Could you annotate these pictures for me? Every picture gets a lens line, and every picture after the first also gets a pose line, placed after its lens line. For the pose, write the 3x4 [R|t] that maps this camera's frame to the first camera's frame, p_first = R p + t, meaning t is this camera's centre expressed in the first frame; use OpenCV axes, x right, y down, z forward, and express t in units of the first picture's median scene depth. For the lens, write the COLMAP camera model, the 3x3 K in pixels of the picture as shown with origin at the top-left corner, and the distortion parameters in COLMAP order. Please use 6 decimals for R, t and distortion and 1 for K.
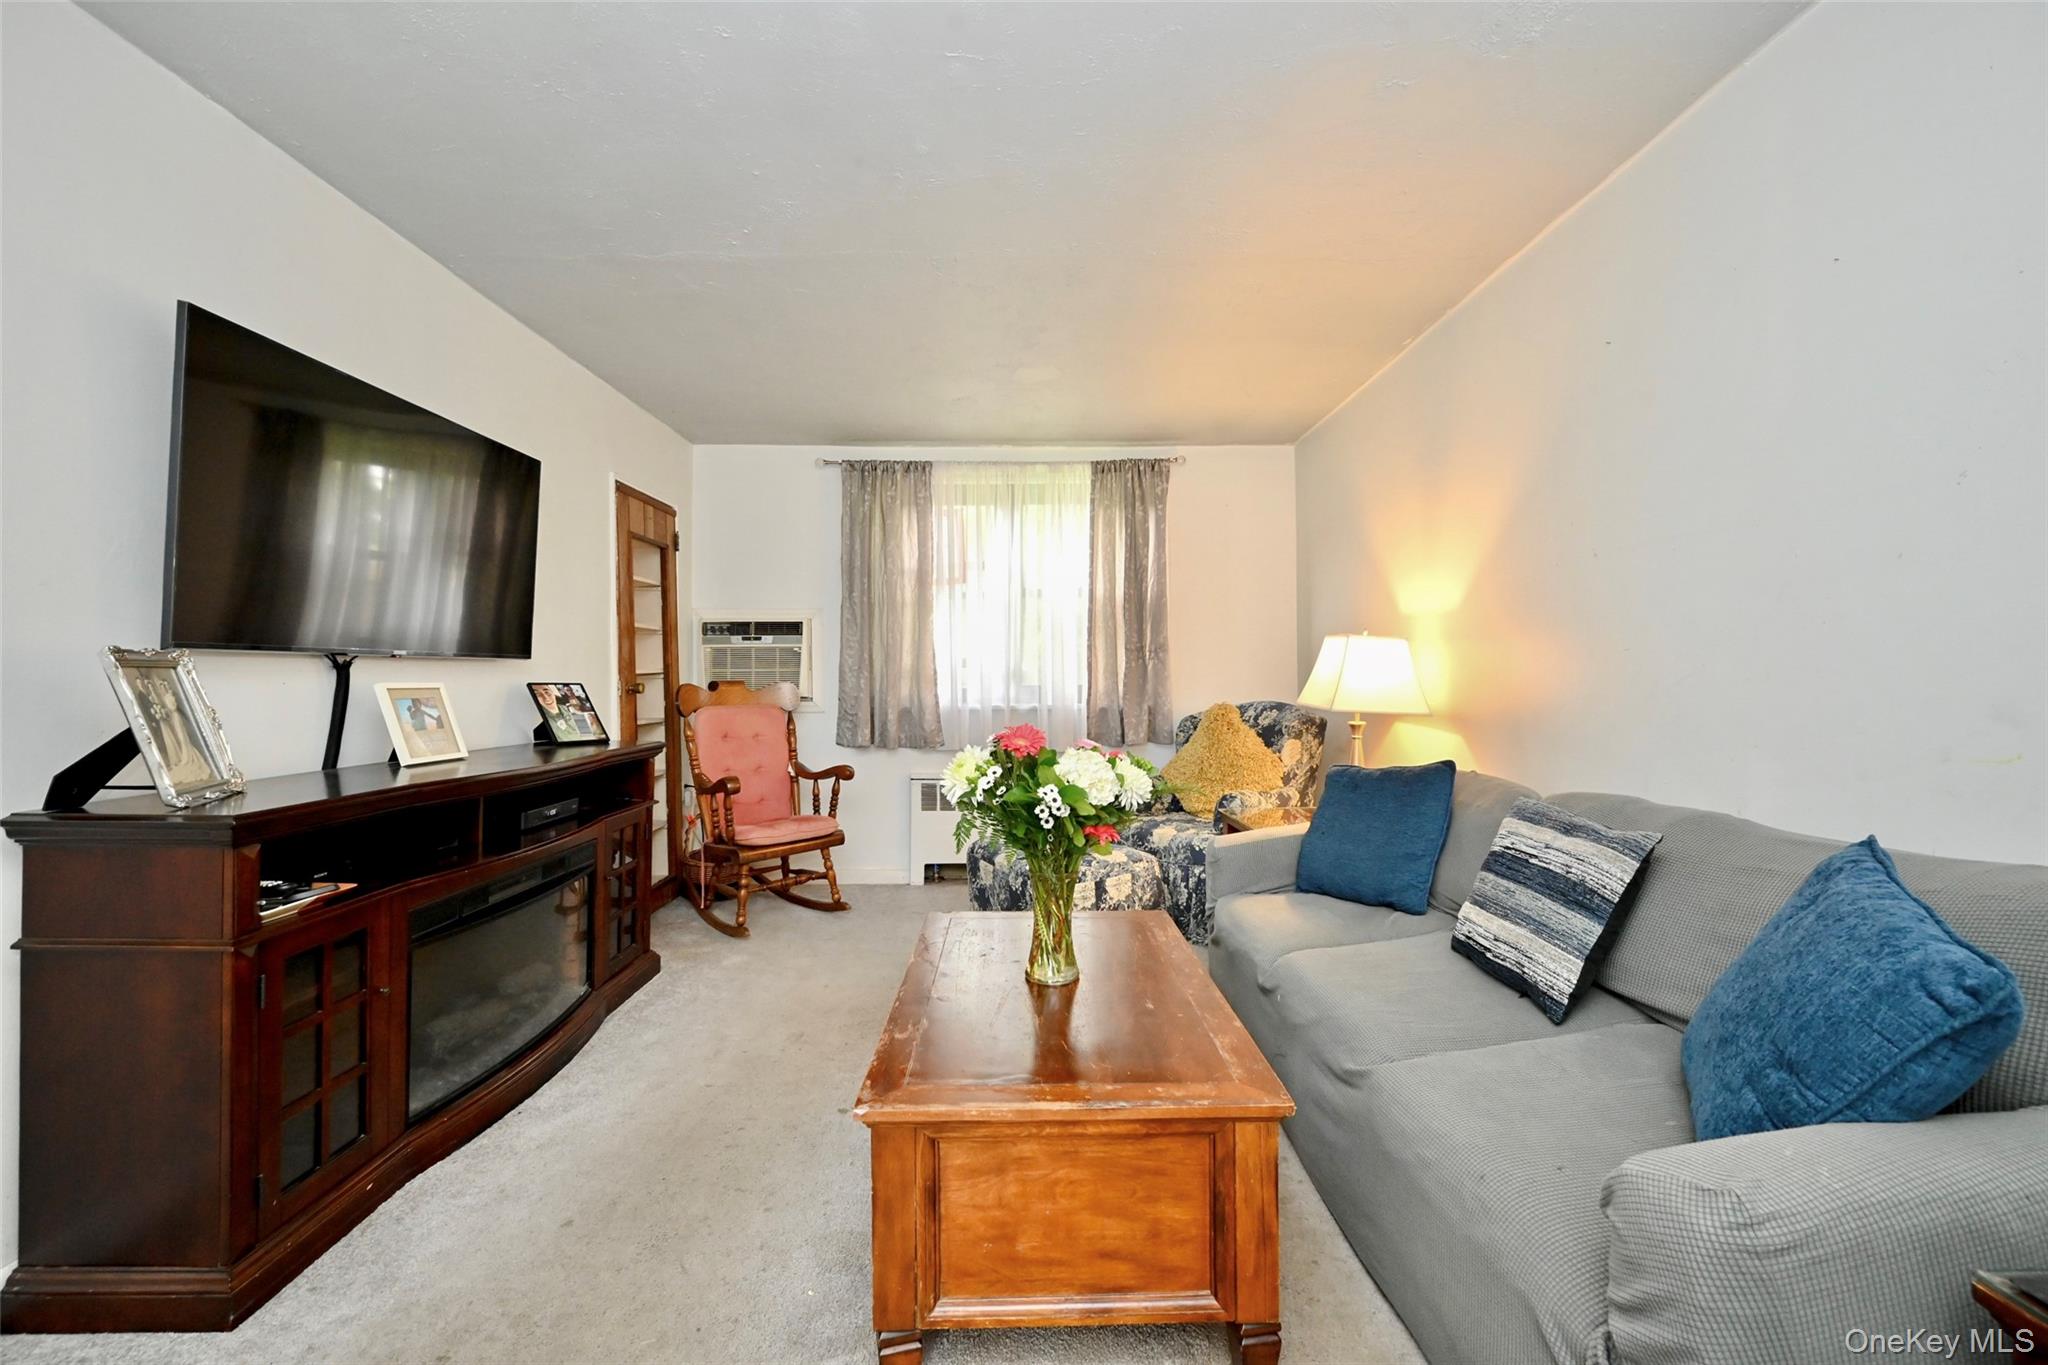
lens RADIAL K [[795.9, 0, 1026.2], [0, 795.9, 676.8], [0, 0, 1]] dist [0.001080, -0.000230]
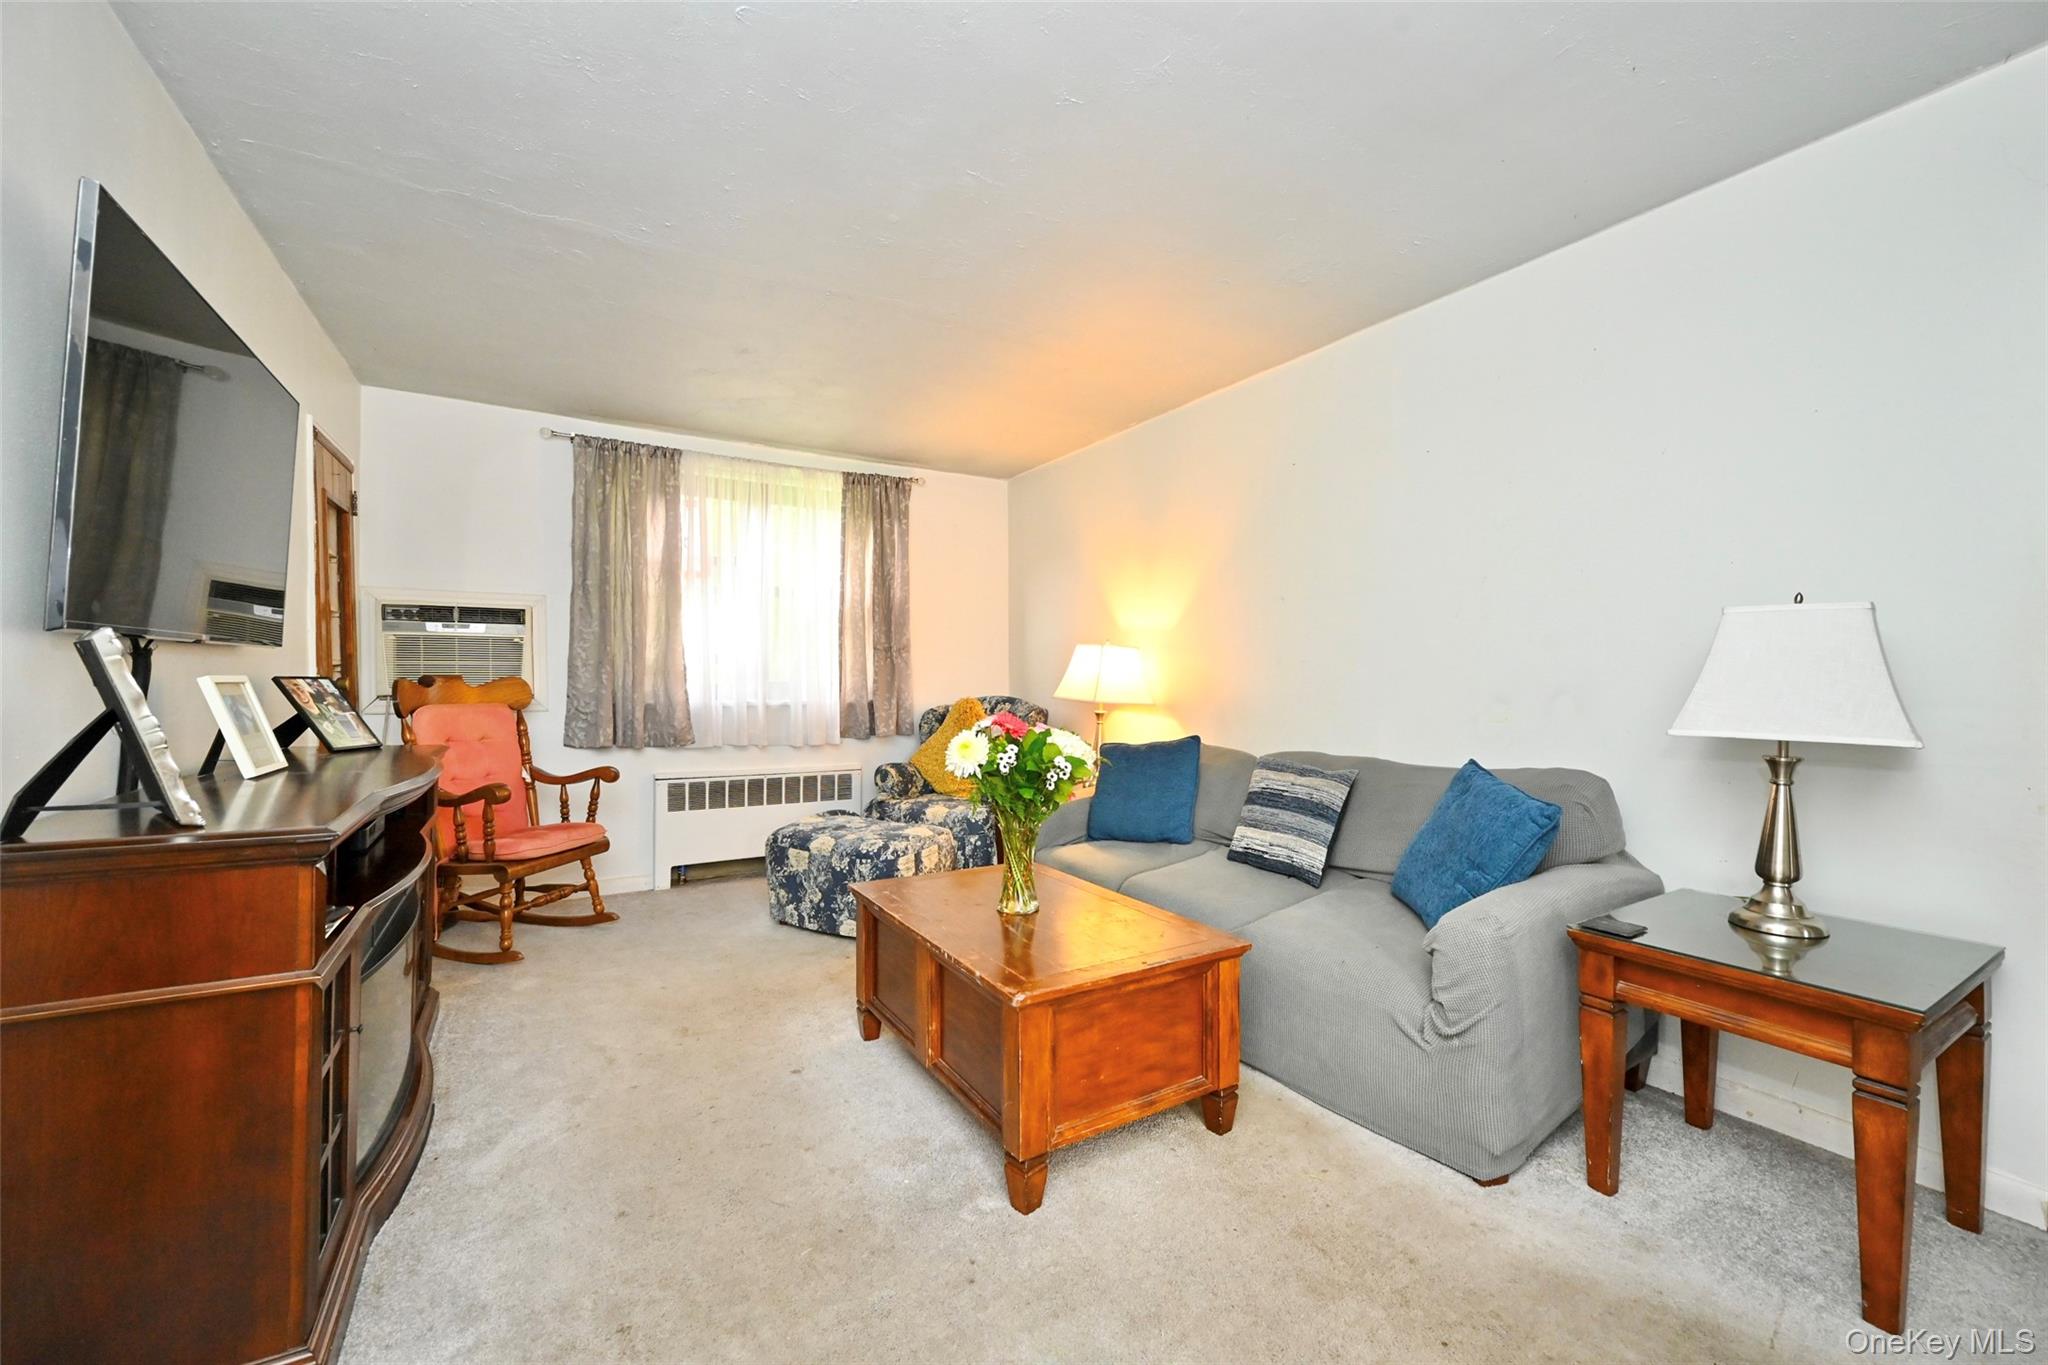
lens RADIAL K [[795.9, 0, 1020.9], [0, 795.9, 675.1], [0, 0, 1]] dist [0.001080, -0.000230]
pose [[0.869448, 0.008229, 0.493957, -0.271759], [-0.008943, 0.999960, -0.000918, 0.000174], [-0.493944, -0.003619, 0.869486, -0.052617]]
